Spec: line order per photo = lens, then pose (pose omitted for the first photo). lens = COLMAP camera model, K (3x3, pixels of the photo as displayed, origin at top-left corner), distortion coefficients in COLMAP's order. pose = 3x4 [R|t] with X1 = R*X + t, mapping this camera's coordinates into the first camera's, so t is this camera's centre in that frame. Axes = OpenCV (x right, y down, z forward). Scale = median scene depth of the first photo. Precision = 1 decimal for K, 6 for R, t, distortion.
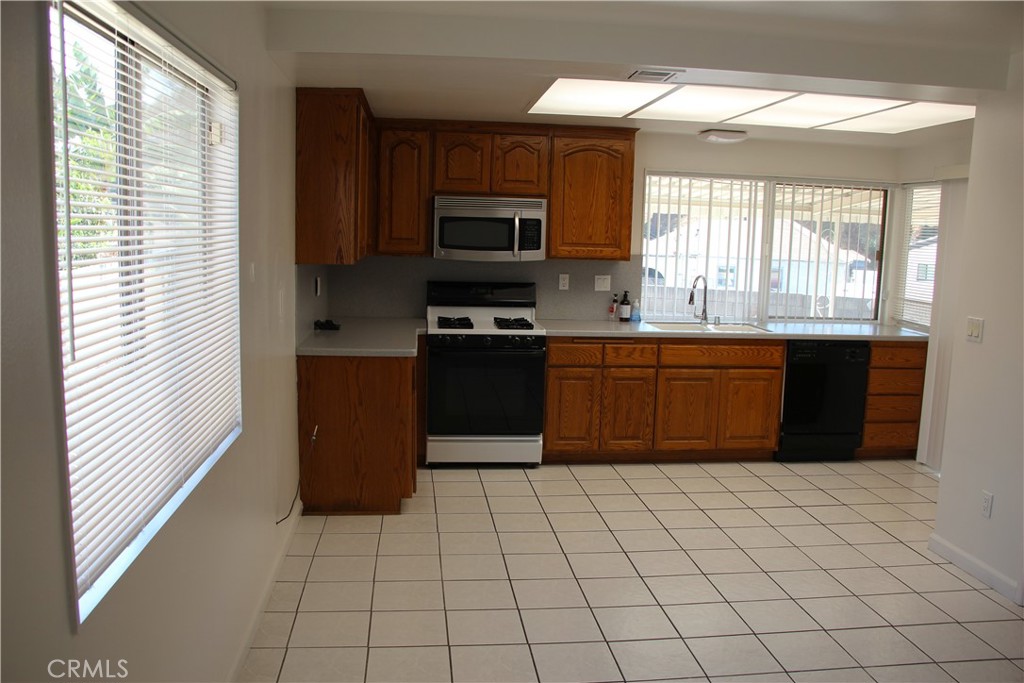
lens RADIAL K [[847.4, 0, 517.1], [0, 847.4, 346.1], [0, 0, 1]] dist [-0.178930, 0.150517]
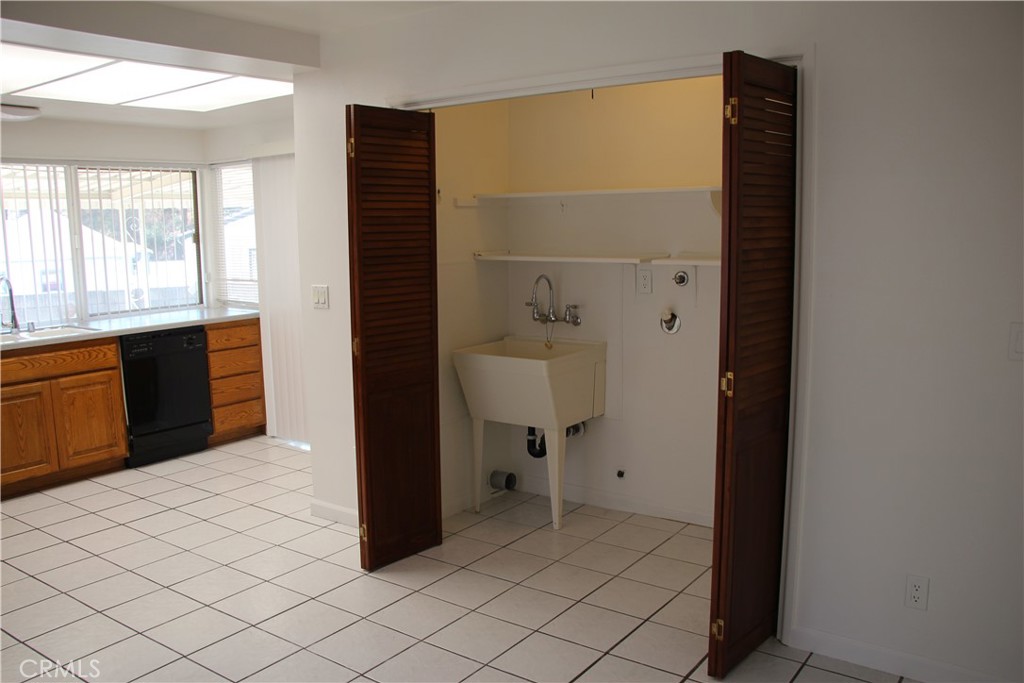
lens RADIAL K [[847.4, 0, 517.7], [0, 847.4, 348.3], [0, 0, 1]] dist [-0.178930, 0.150517]
pose [[0.675667, -0.149896, 0.721807, -0.033814], [0.140095, 0.987376, 0.073905, 0.000386], [-0.723773, 0.051186, 0.688137, 0.058188]]
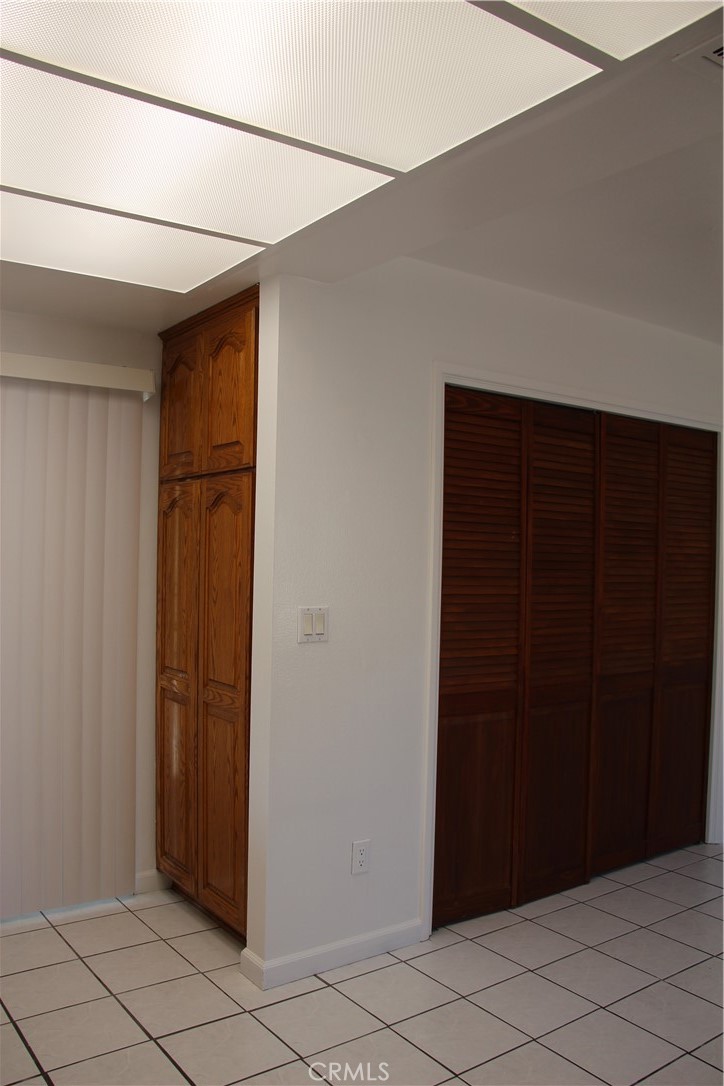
lens RADIAL K [[898.7, 0, 361.9], [0, 898.7, 545.0], [0, 0, 1]] dist [-0.178930, 0.150517]
pose [[-0.487341, -0.037962, 0.872386, -0.063884], [0.083971, 0.992387, 0.090092, -0.102025], [-0.869165, 0.117160, -0.480443, 0.903270]]
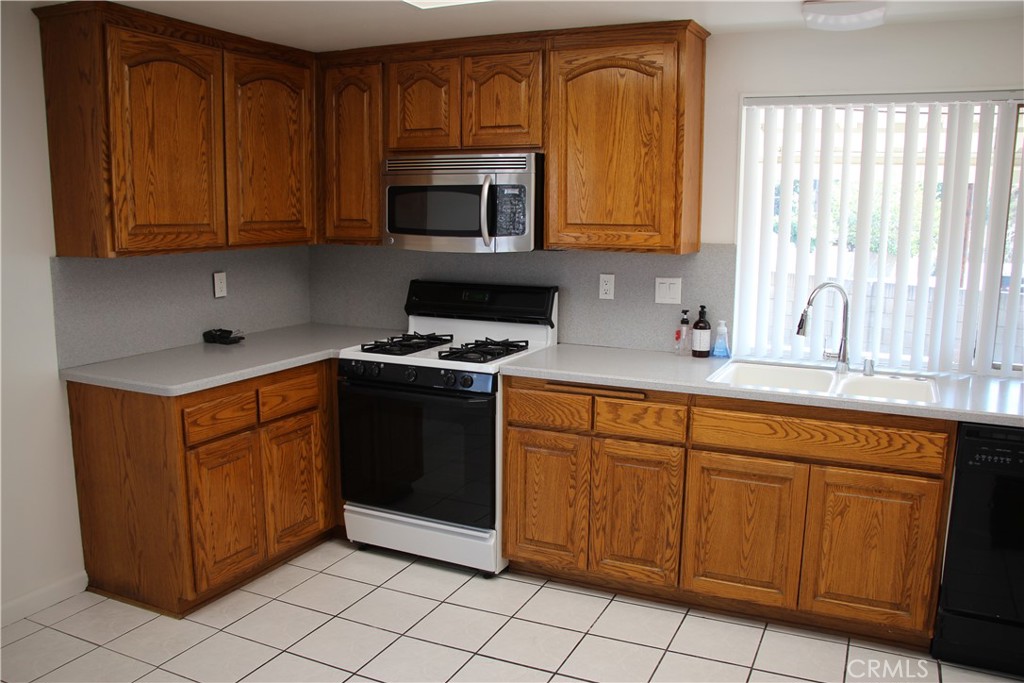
lens RADIAL K [[847.4, 0, 514.9], [0, 847.4, 347.4], [0, 0, 1]] dist [-0.178930, 0.150517]
pose [[0.848061, 0.067480, -0.525584, 0.352540], [-0.061202, 0.997694, 0.029341, -0.048797], [0.526352, 0.007284, 0.850236, 0.465373]]
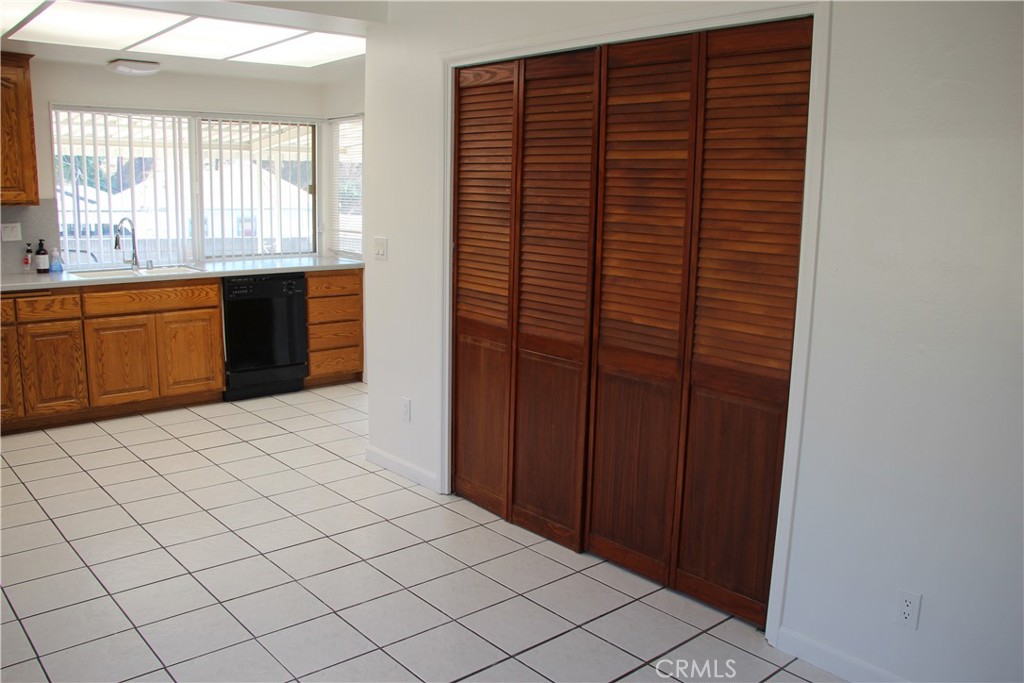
lens RADIAL K [[847.4, 0, 519.5], [0, 847.4, 344.0], [0, 0, 1]] dist [-0.178930, 0.150517]
pose [[0.822335, -0.116377, 0.556975, 0.058800], [0.085000, 0.993002, 0.081985, 0.020175], [-0.562618, -0.020076, 0.826473, -0.010122]]
